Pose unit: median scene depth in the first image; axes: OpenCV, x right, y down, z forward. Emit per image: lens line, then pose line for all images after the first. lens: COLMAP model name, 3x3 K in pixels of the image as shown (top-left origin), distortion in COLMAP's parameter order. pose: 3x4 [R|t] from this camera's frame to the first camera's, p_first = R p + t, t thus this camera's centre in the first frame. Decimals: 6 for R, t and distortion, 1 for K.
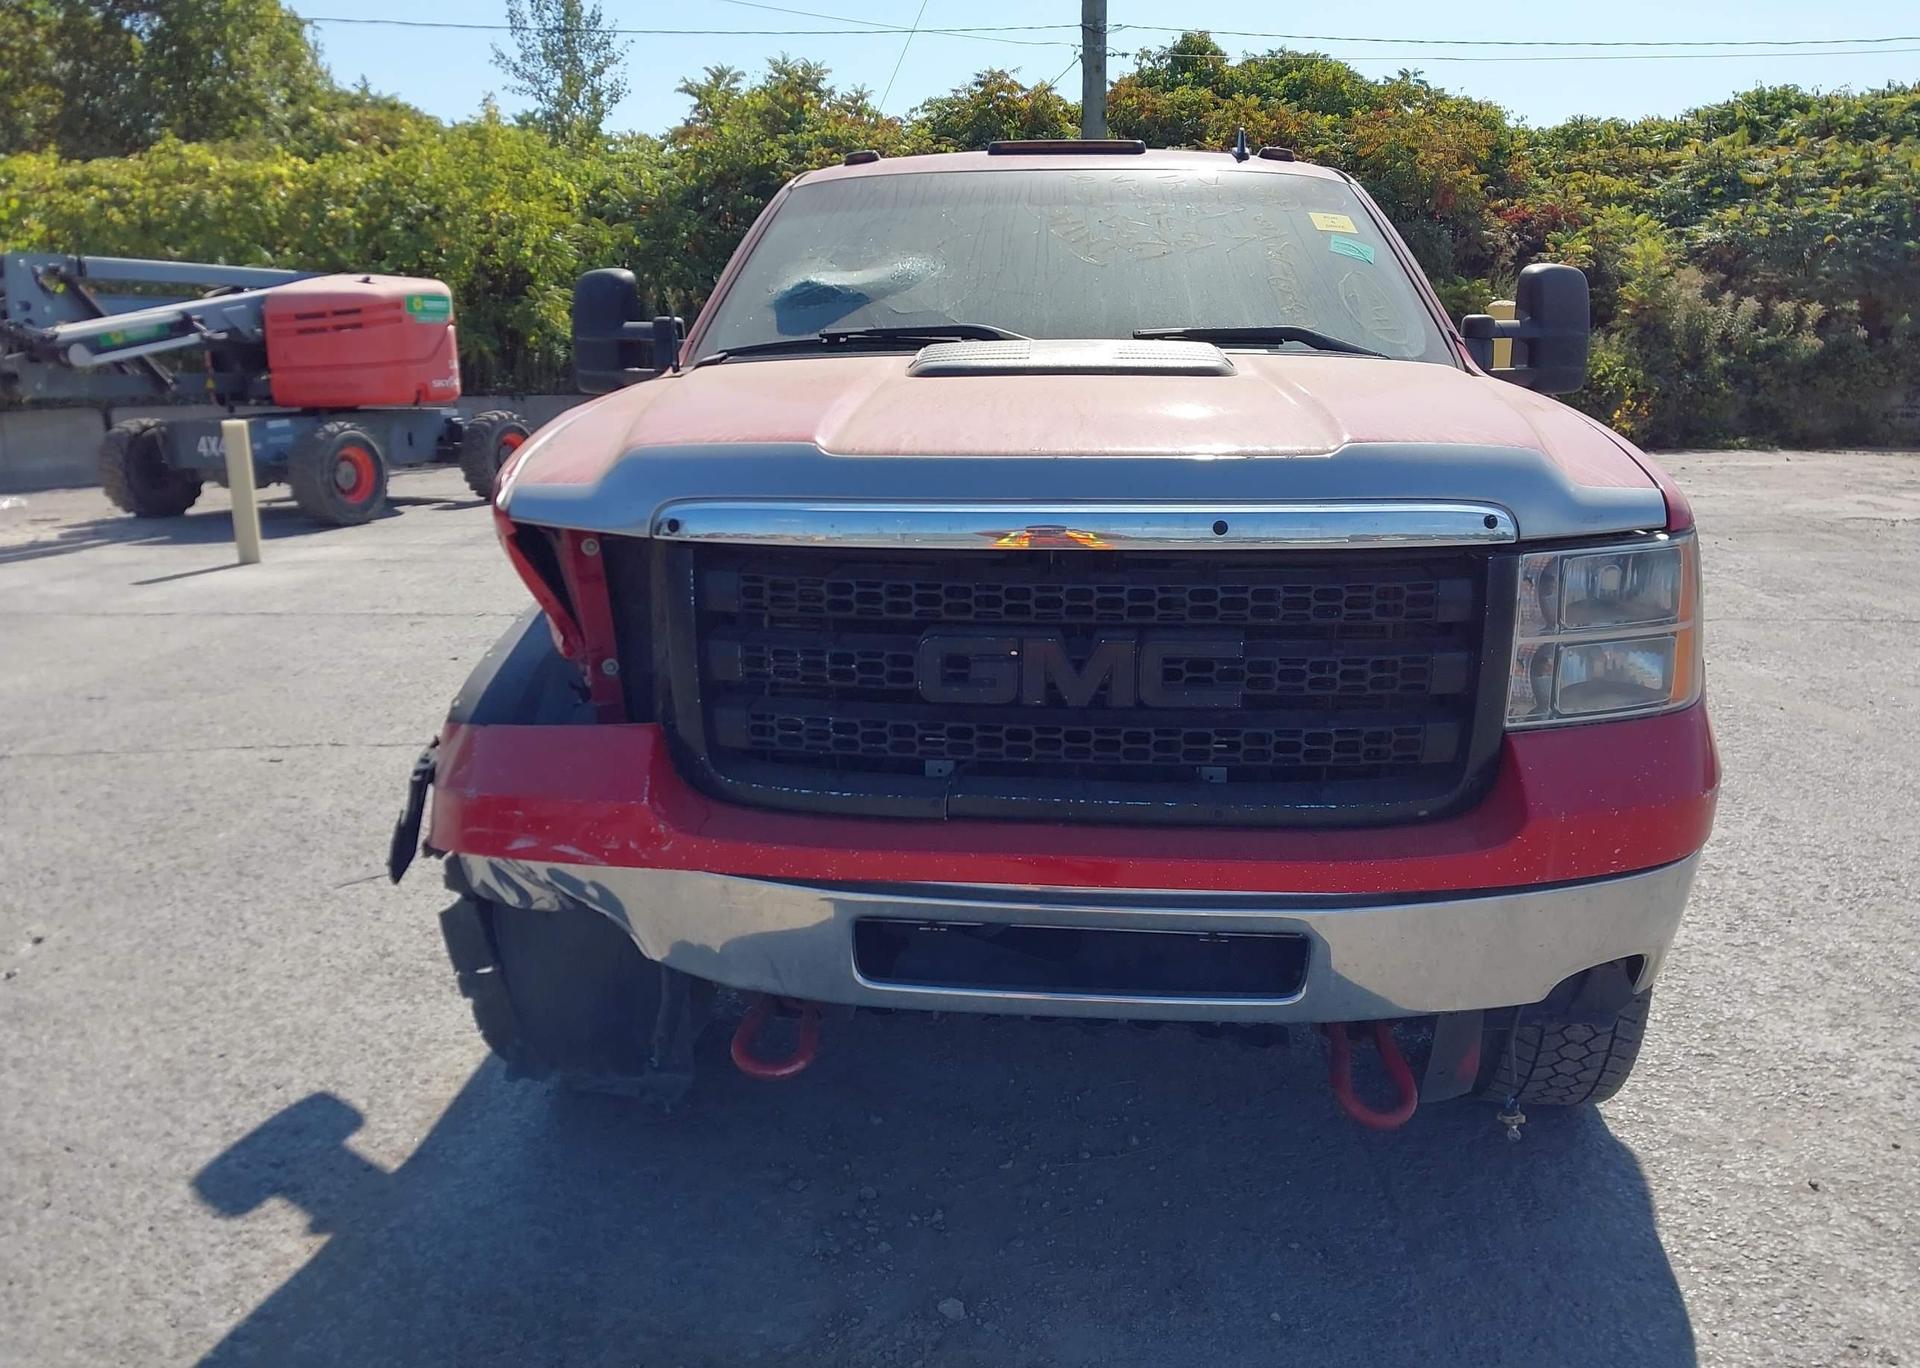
lens RADIAL K [[1500.2, 0, 961.6], [0, 1500.2, 689.6], [0, 0, 1]] dist [0.022908, -0.011088]
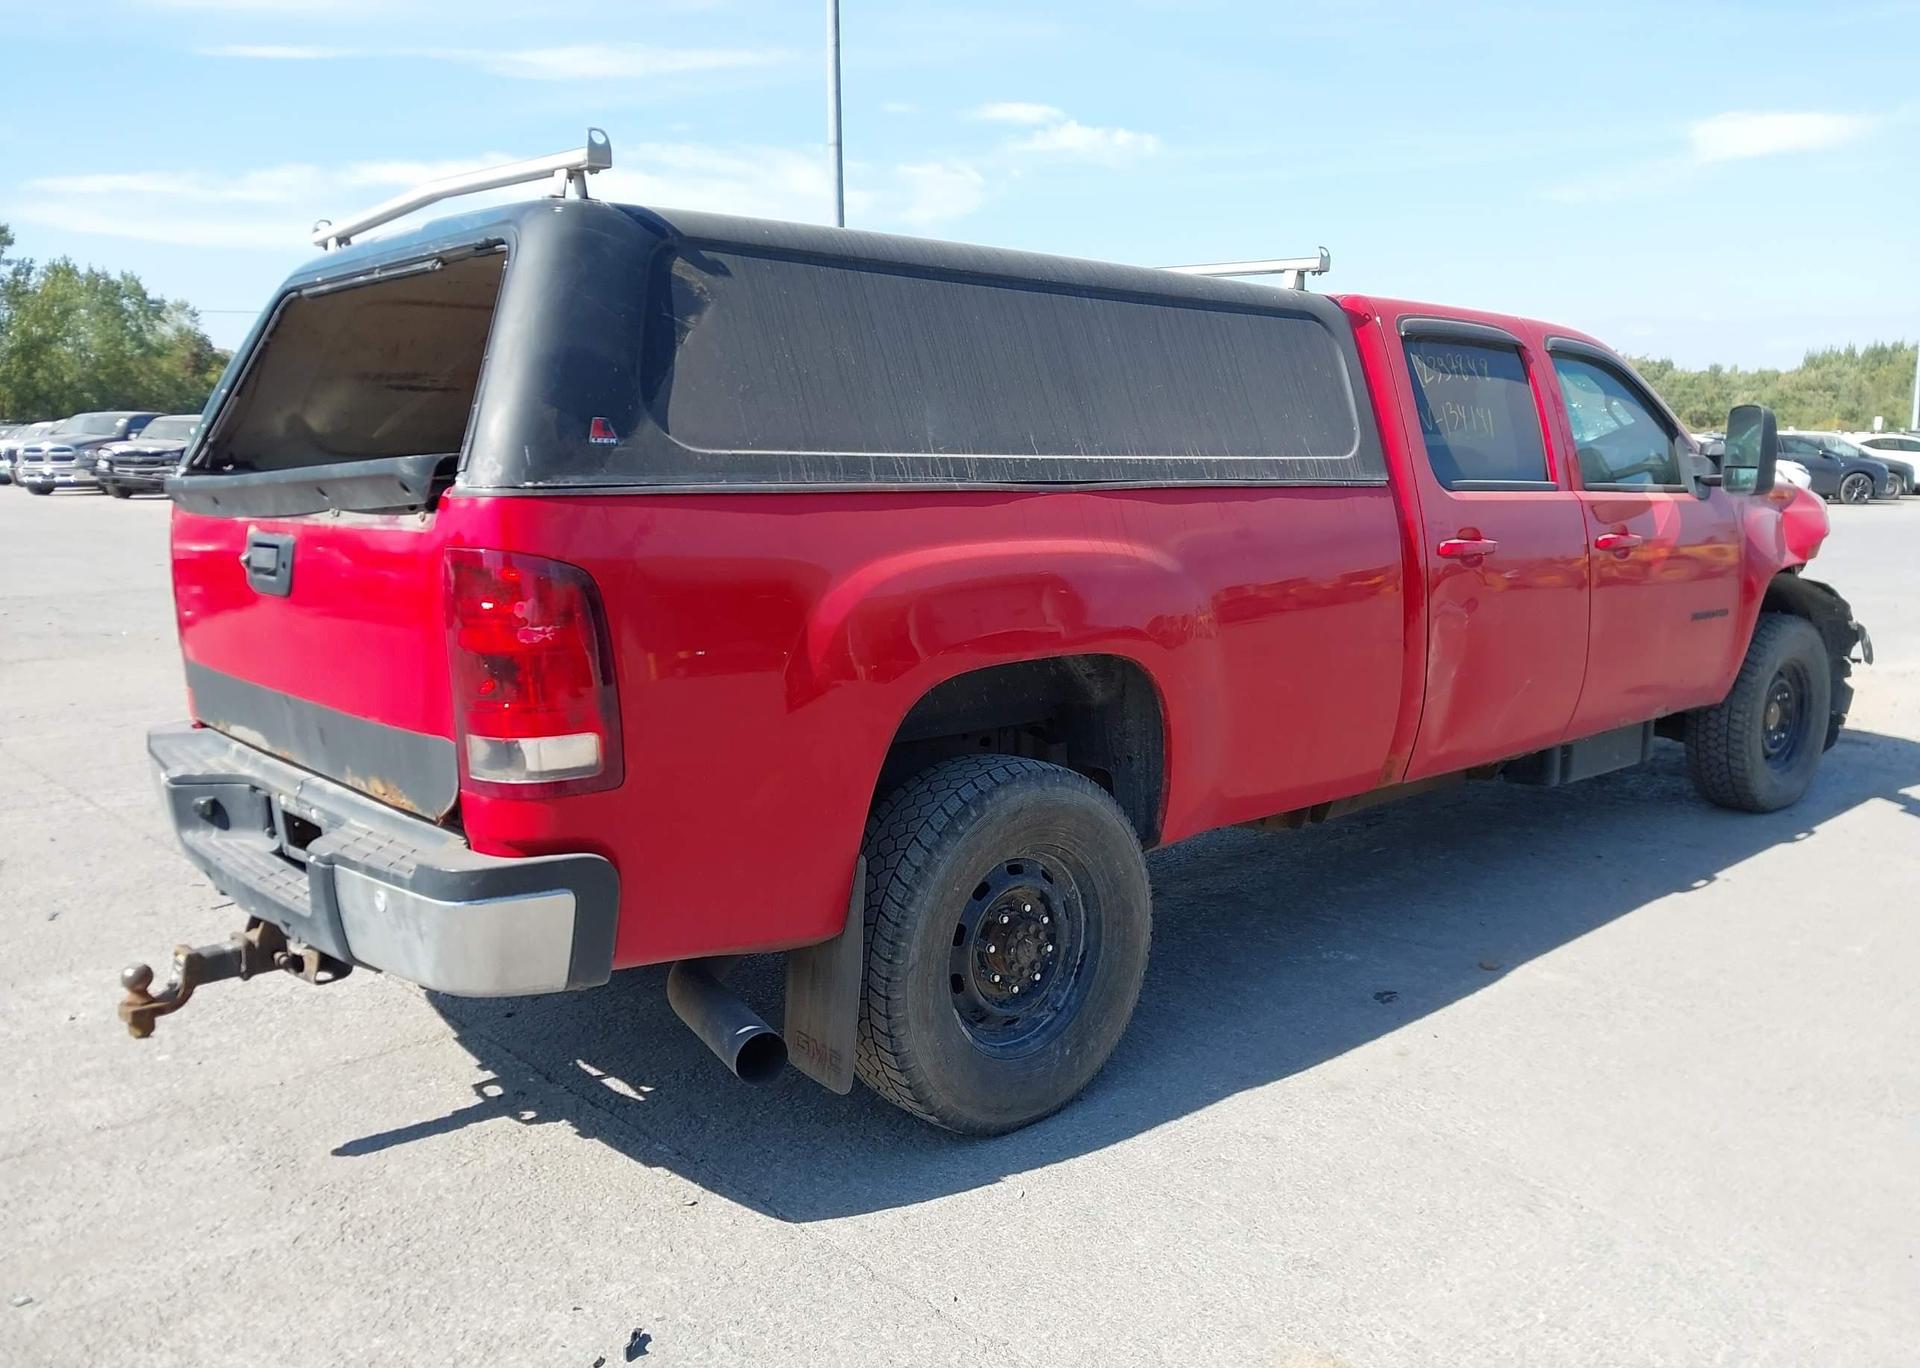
lens RADIAL K [[1500.2, 0, 974.7], [0, 1500.2, 670.9], [0, 0, 1]] dist [0.022908, -0.011088]
pose [[-0.701937, -0.095044, 0.705869, -0.129284], [0.171446, 0.939368, 0.296975, -0.102157], [-0.691296, 0.329476, -0.643082, 0.430965]]
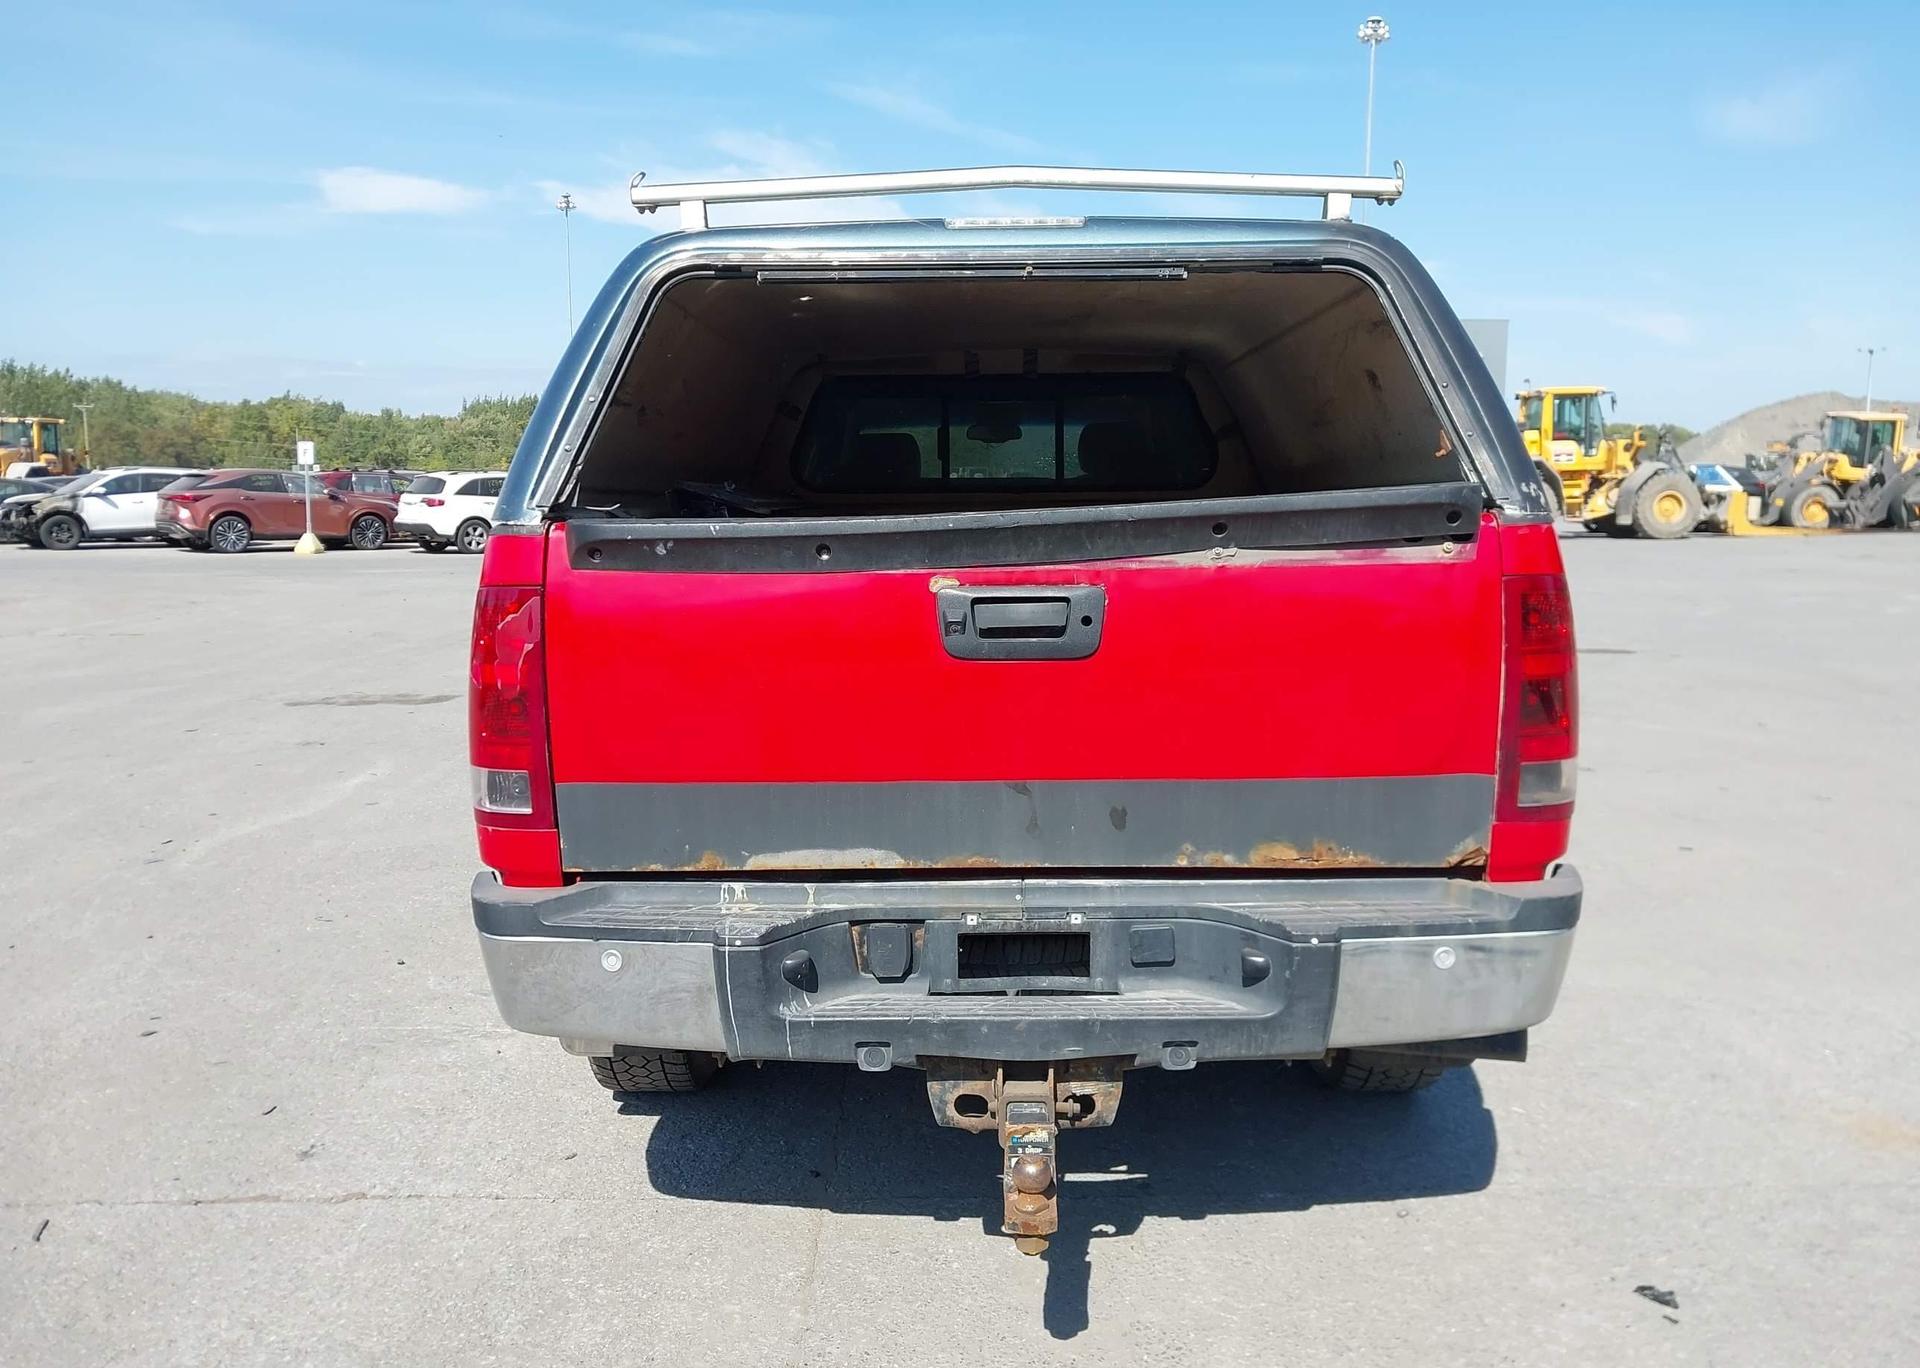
lens RADIAL K [[1500.2, 0, 971.7], [0, 1500.2, 666.6], [0, 0, 1]] dist [0.022908, -0.011088]
pose [[-0.999424, 0.015897, -0.029974, 0.027609], [0.004550, 0.938252, 0.345923, -0.117064], [0.033622, 0.345587, -0.937784, 0.490290]]
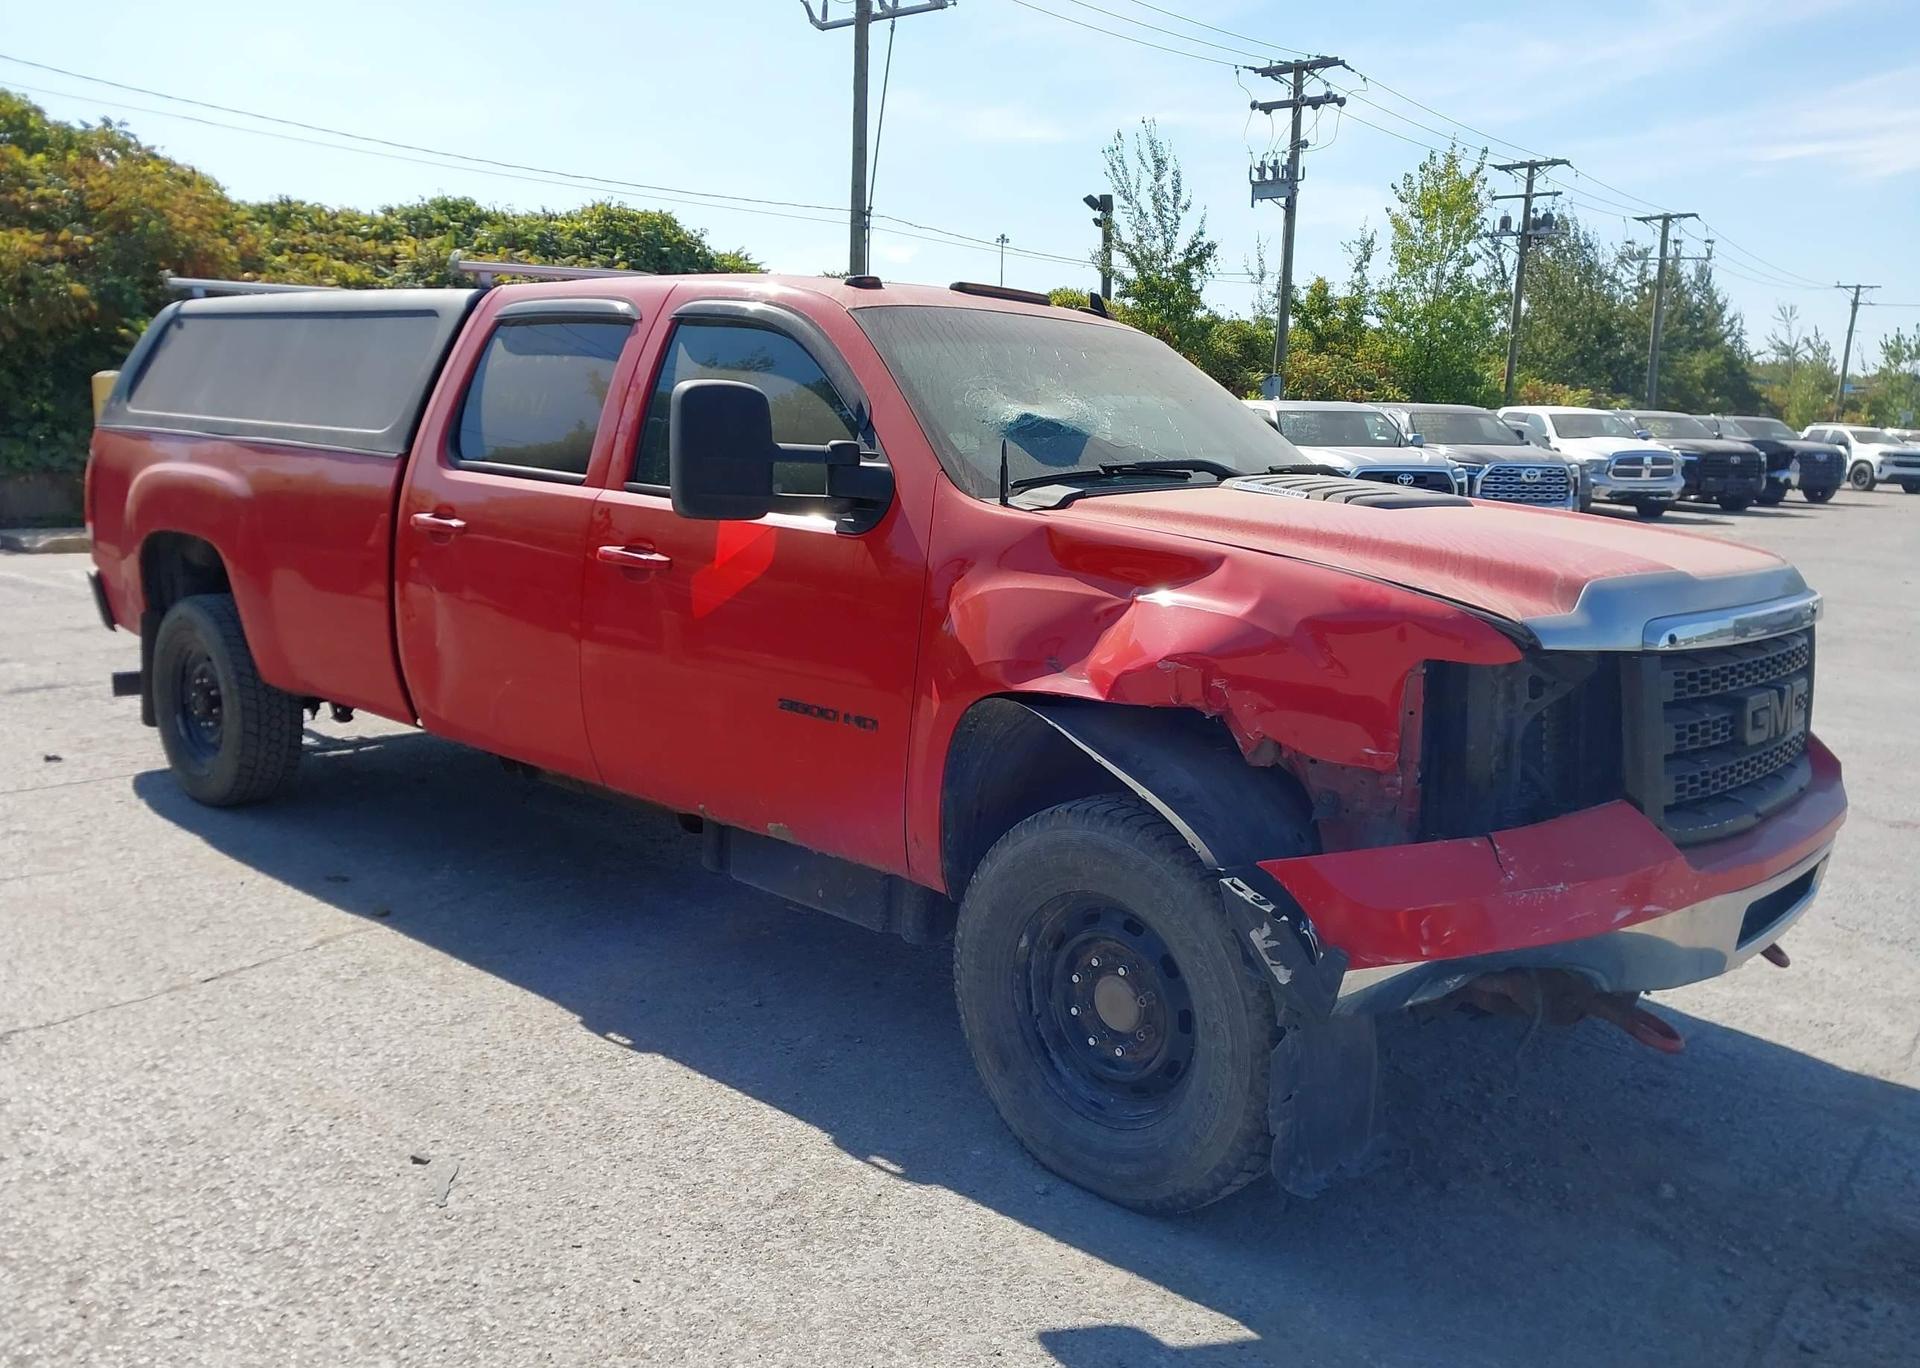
lens RADIAL K [[1500.2, 0, 1025.0], [0, 1500.2, 673.7], [0, 0, 1]] dist [0.022908, -0.011088]
pose [[0.614216, -0.098712, 0.782940, -0.147767], [0.144174, 0.989484, 0.011648, -0.016694], [-0.775856, 0.105725, 0.621988, 0.058729]]
